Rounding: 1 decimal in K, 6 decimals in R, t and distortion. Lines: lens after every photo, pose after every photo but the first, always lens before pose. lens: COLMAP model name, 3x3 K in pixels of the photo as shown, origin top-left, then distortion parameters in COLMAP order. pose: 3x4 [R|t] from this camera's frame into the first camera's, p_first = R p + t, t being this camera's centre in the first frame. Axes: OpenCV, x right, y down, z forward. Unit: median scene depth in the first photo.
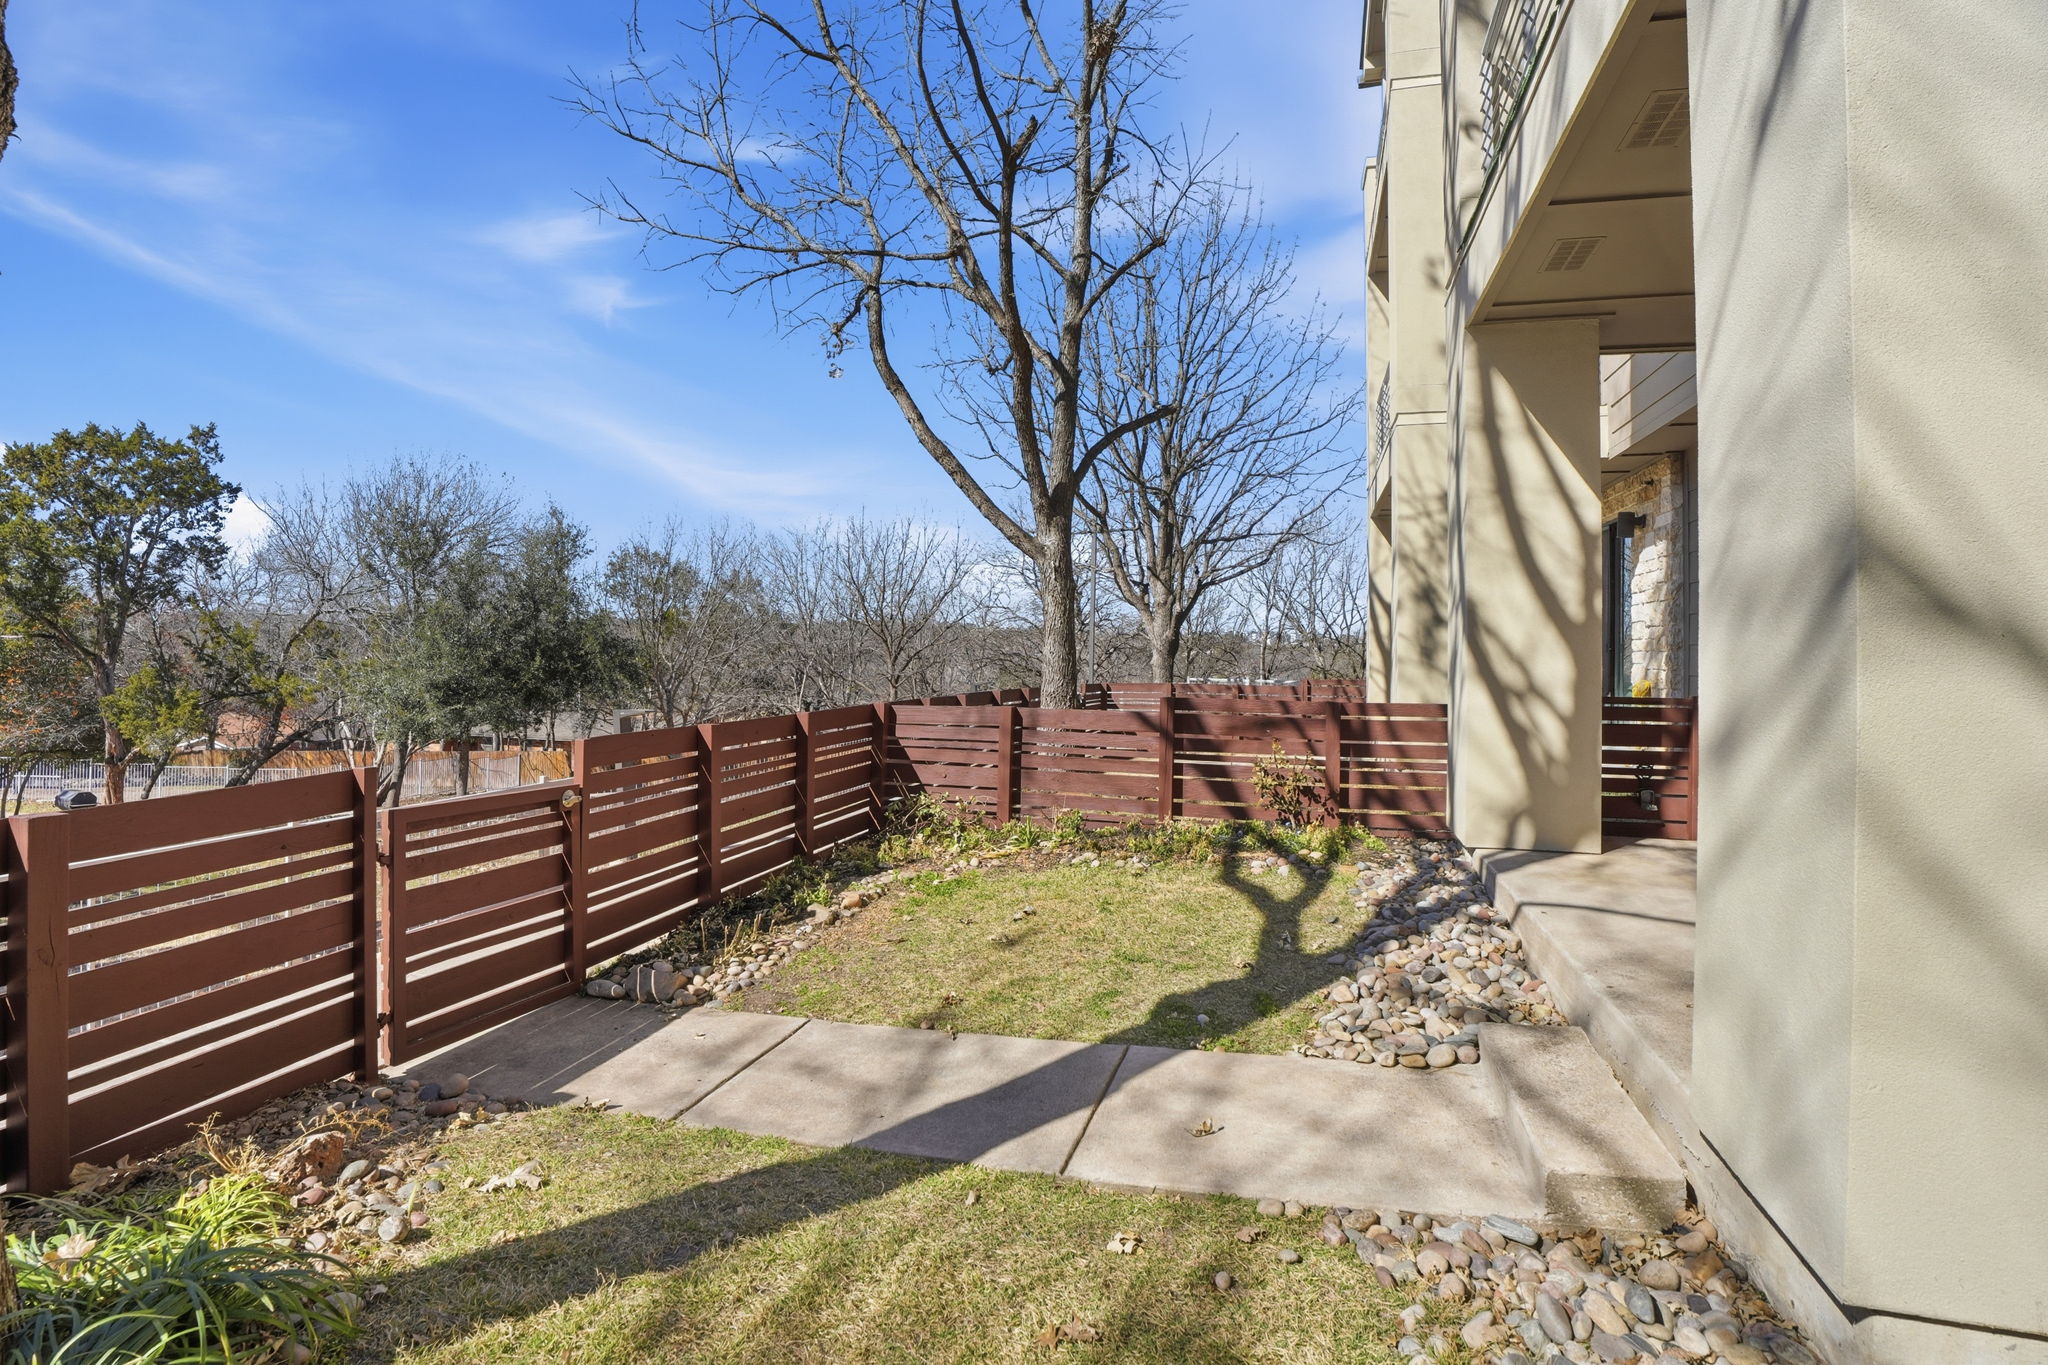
lens RADIAL K [[980.5, 0, 1071.8], [0, 980.5, 631.6], [0, 0, 1]] dist [-0.042264, -0.000264]
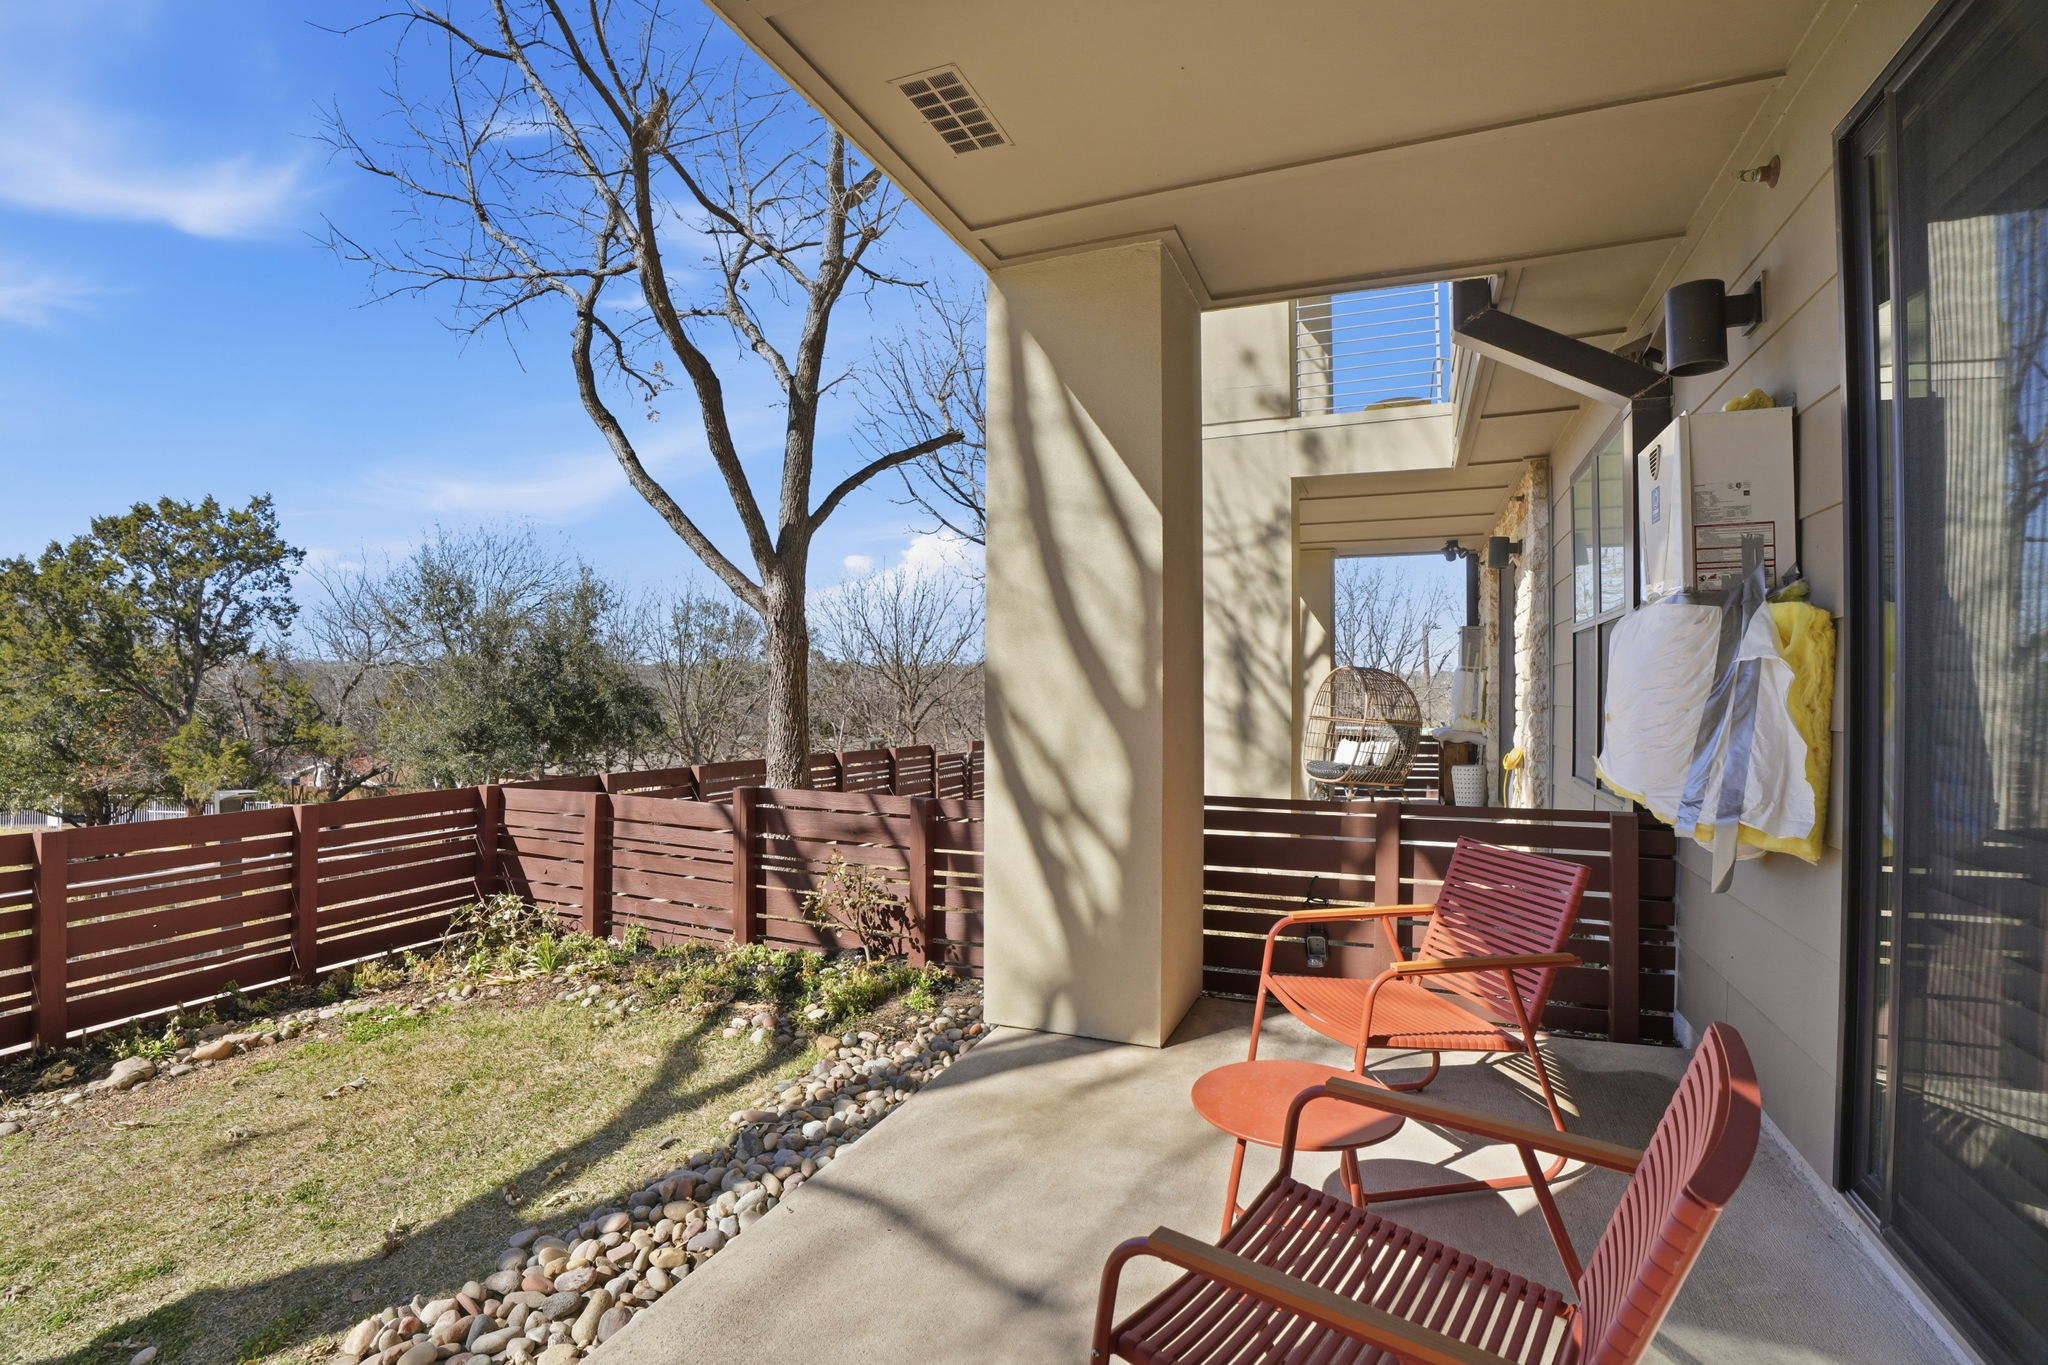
lens RADIAL K [[944.1, 0, 1034.8], [0, 944.1, 674.0], [0, 0, 1]] dist [-0.037316, 0.002624]
pose [[0.990261, -0.007281, -0.139035, 0.124839], [0.007525, 0.999971, 0.001228, -0.007645], [0.139022, -0.002263, 0.990287, 0.081443]]
